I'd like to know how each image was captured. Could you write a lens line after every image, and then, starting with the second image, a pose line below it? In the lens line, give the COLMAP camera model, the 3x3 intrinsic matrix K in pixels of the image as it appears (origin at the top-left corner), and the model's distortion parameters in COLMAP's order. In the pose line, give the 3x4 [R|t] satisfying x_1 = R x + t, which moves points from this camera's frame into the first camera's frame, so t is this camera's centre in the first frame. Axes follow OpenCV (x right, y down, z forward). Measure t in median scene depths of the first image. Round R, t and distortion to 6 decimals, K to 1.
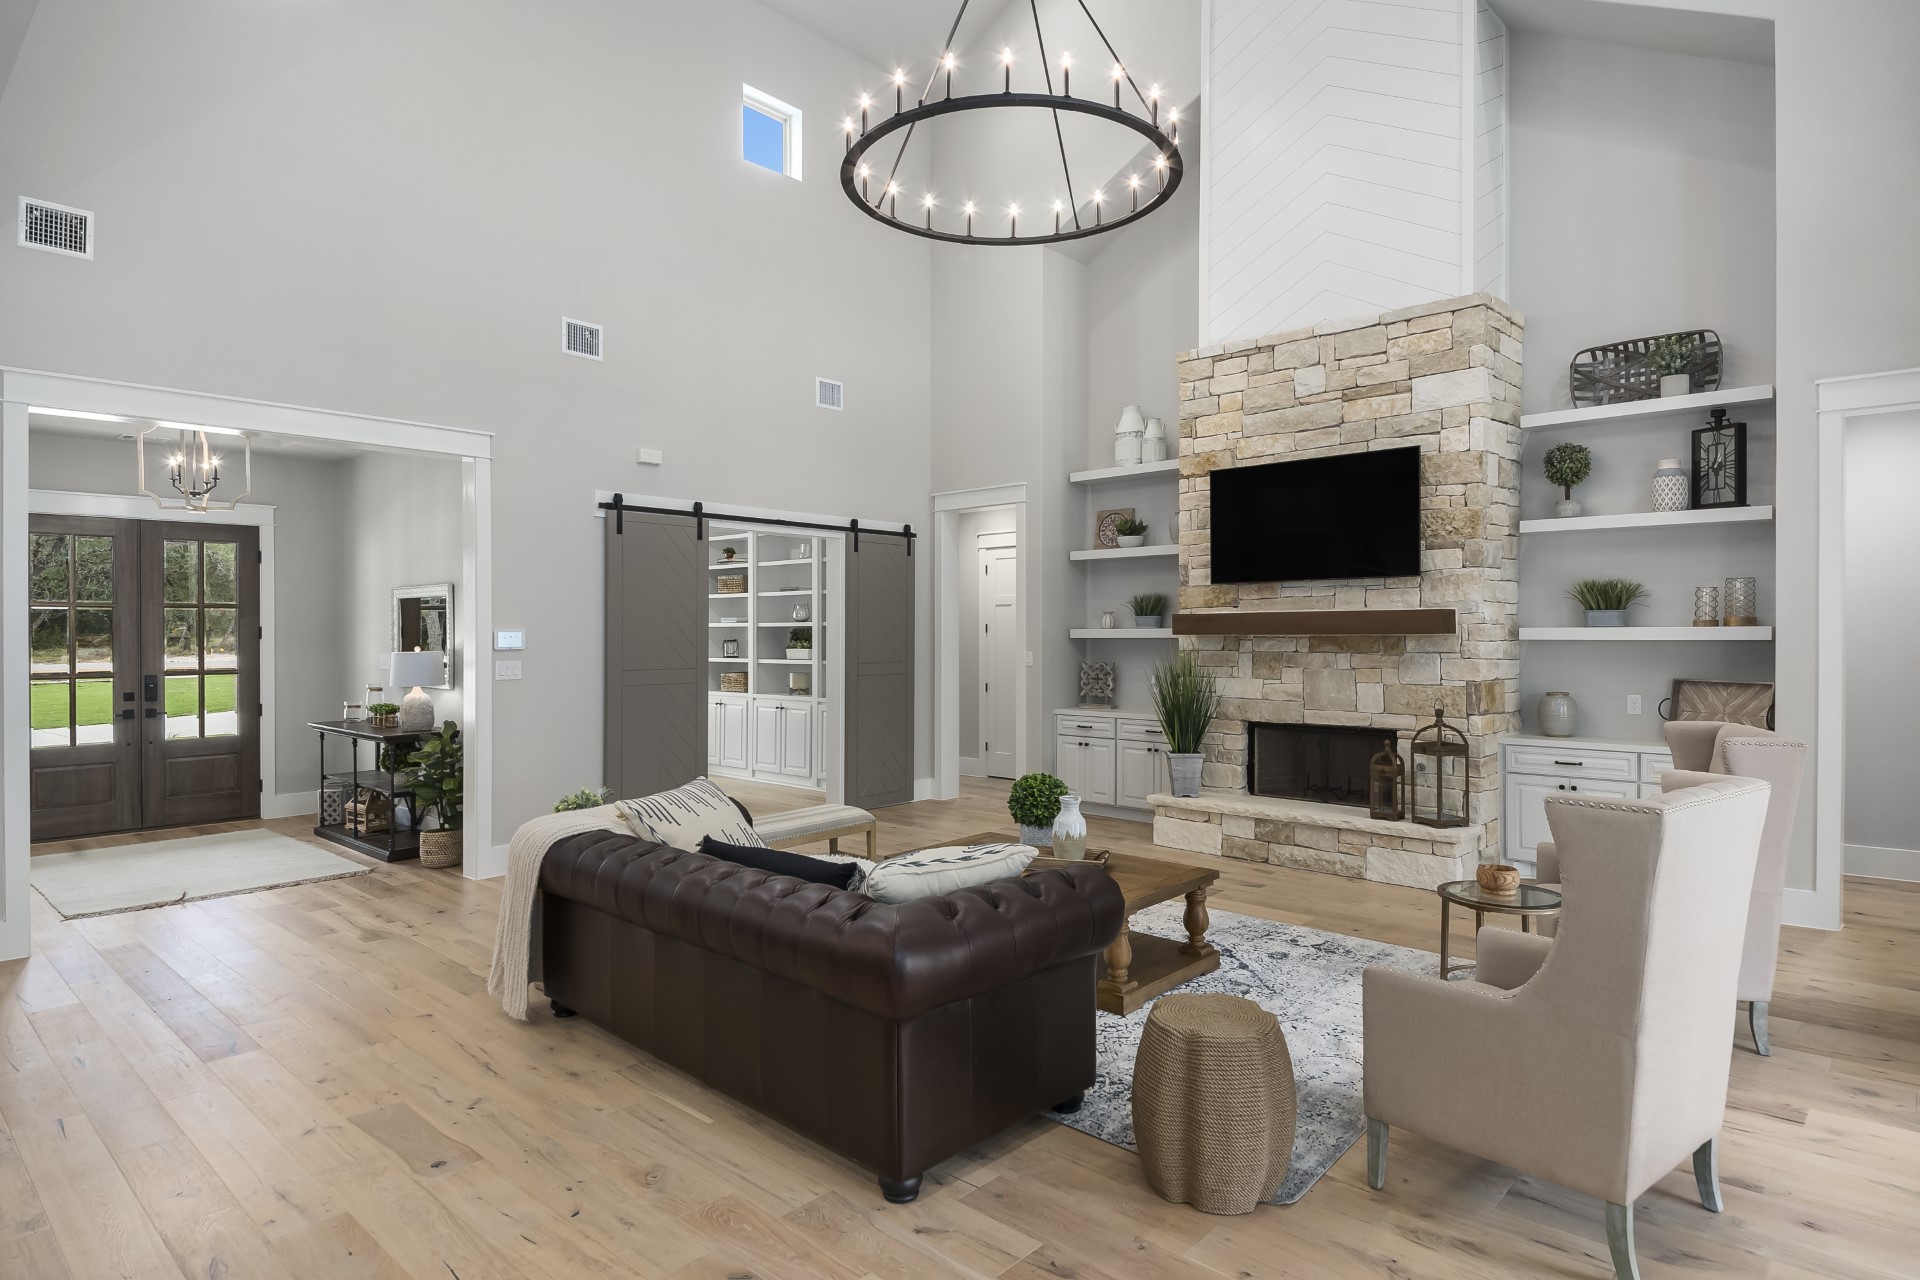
lens RADIAL K [[1081.9, 0, 937.2], [0, 1081.9, 635.8], [0, 0, 1]] dist [0.026808, -0.026440]
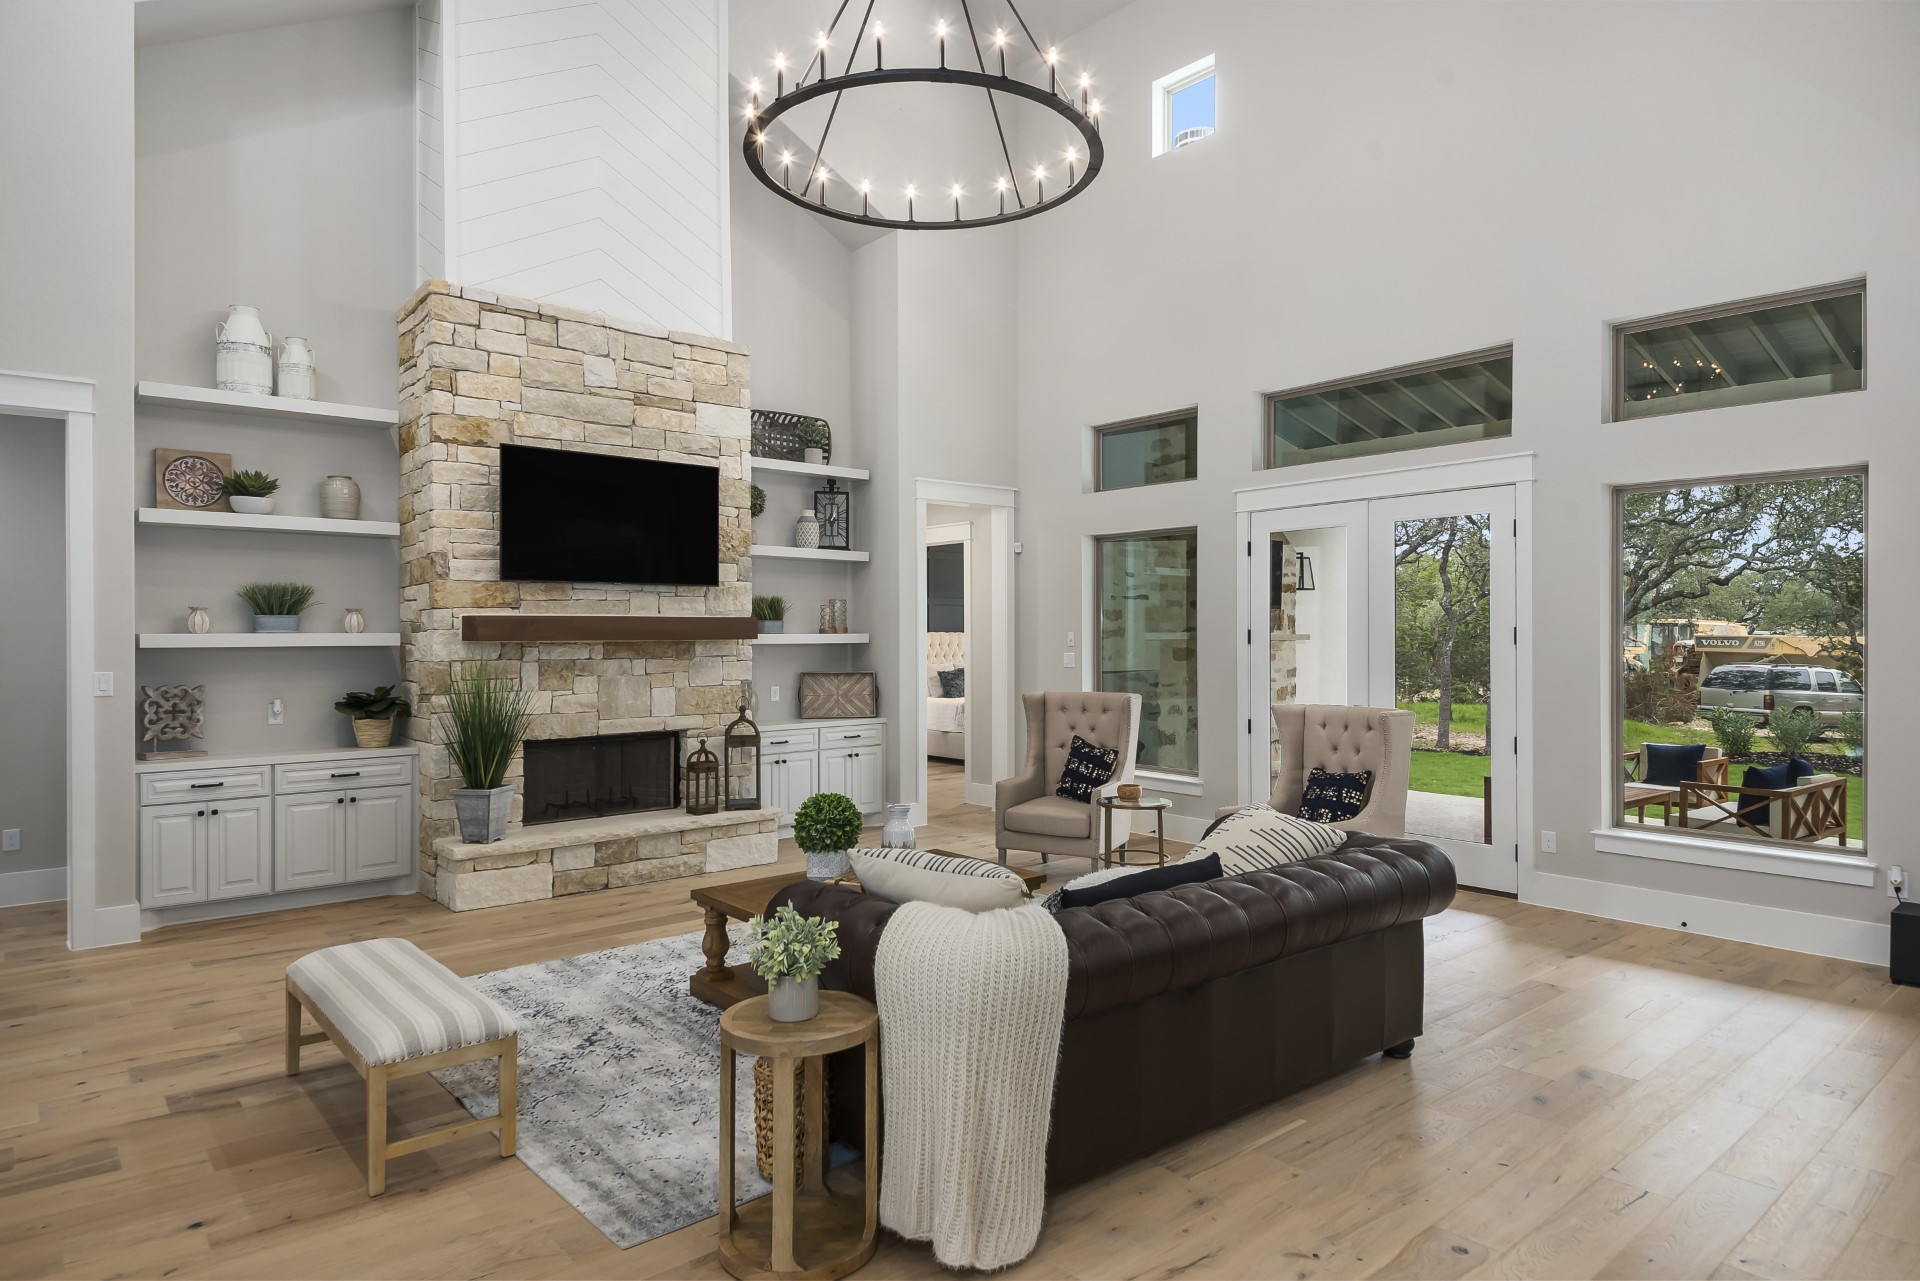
lens RADIAL K [[1134.8, 0, 994.6], [0, 1134.8, 629.3], [0, 0, 1]] dist [0.031247, -0.036232]
pose [[0.086486, 0.008273, 0.996219, -0.682923], [0.003186, 0.999958, -0.008581, -0.000935], [-0.996248, 0.003916, 0.086456, 0.629052]]
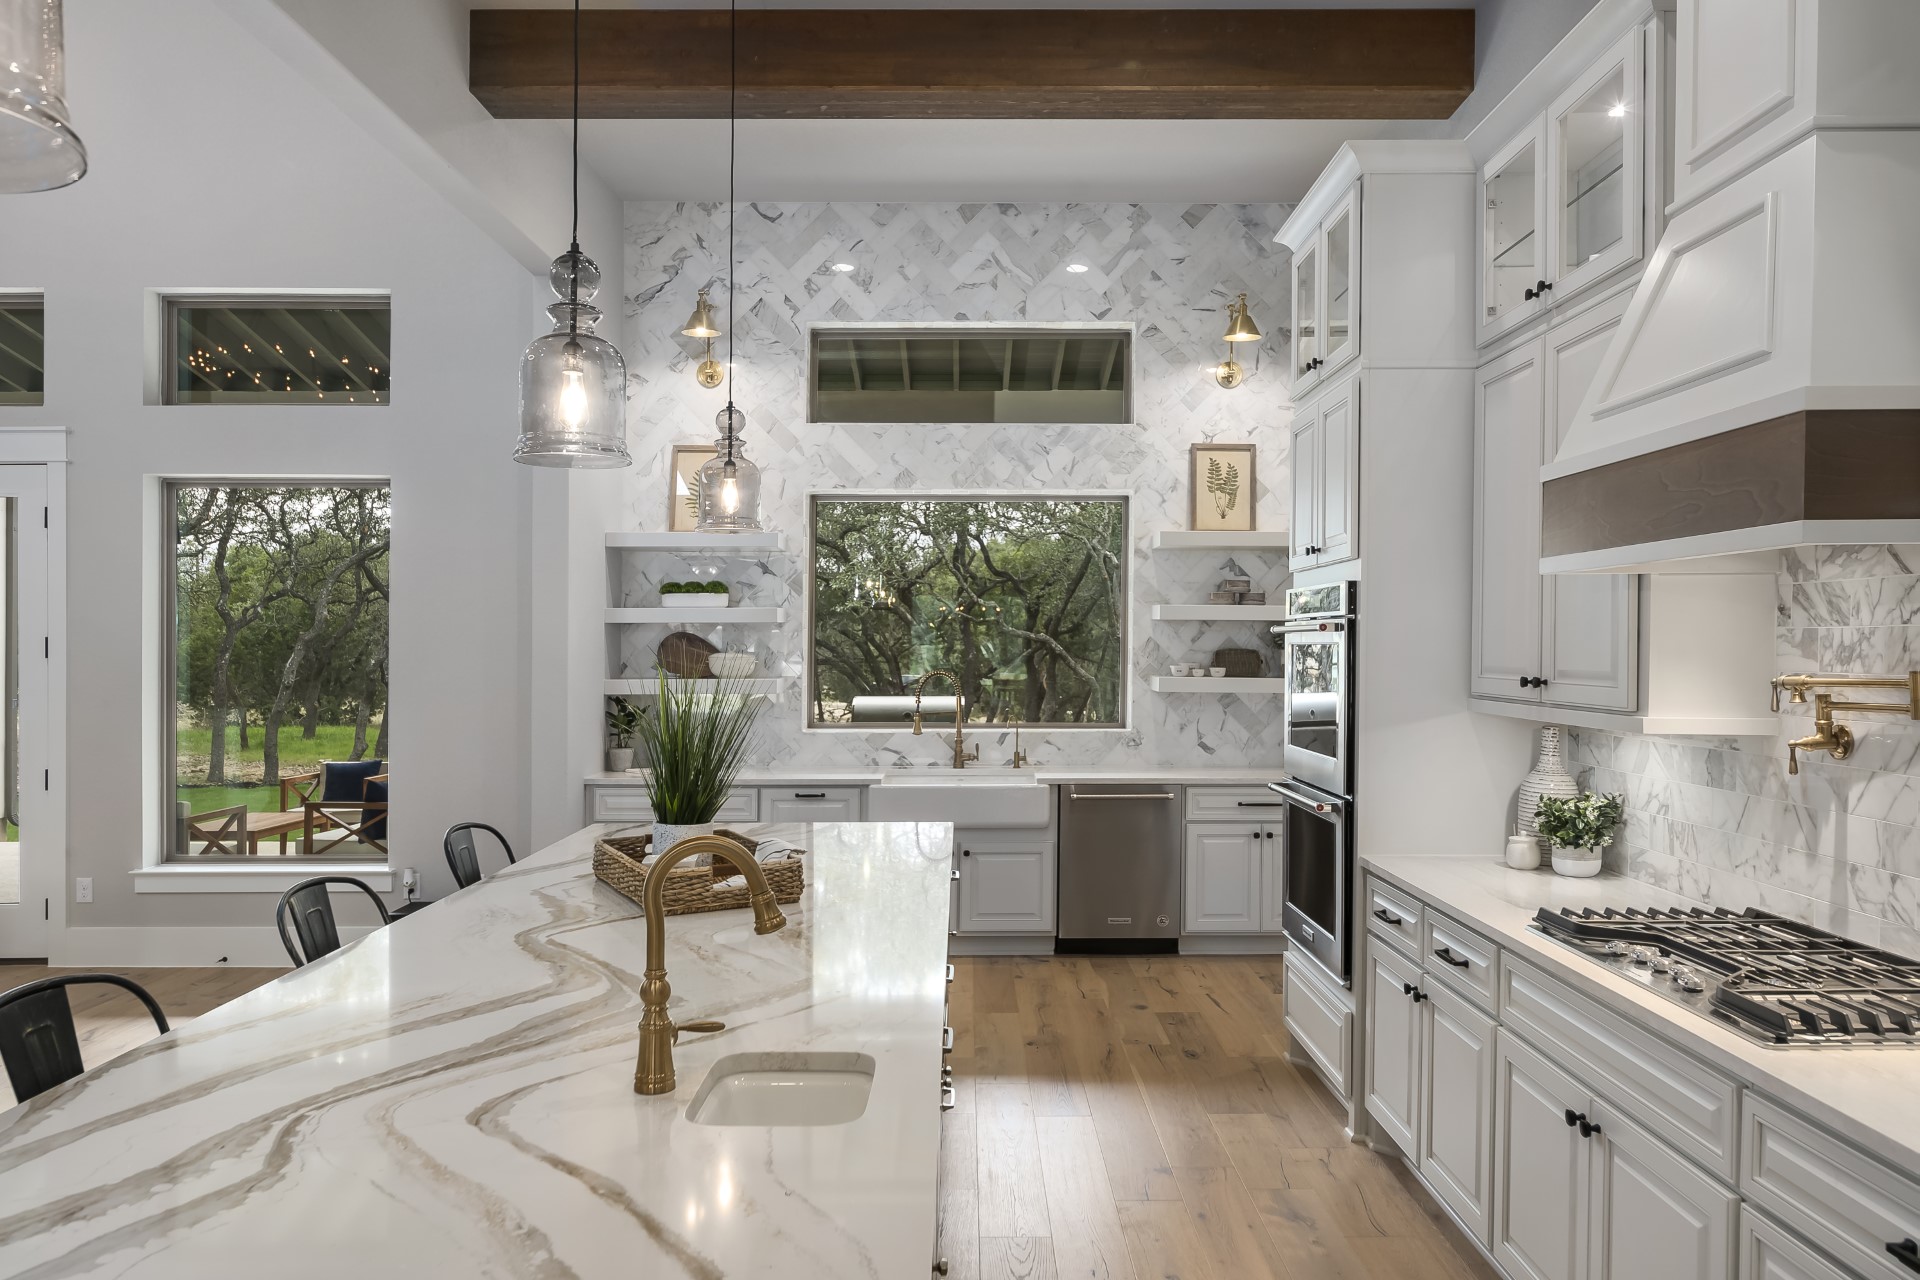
lens RADIAL K [[1294.9, 0, 948.1], [0, 1294.9, 642.9], [0, 0, 1]] dist [0.039221, -0.035750]
pose [[-0.681967, 0.003846, 0.731373, -0.802907], [0.007189, 0.999973, 0.001445, -0.002899], [-0.731347, 0.006244, -0.681977, 0.412093]]
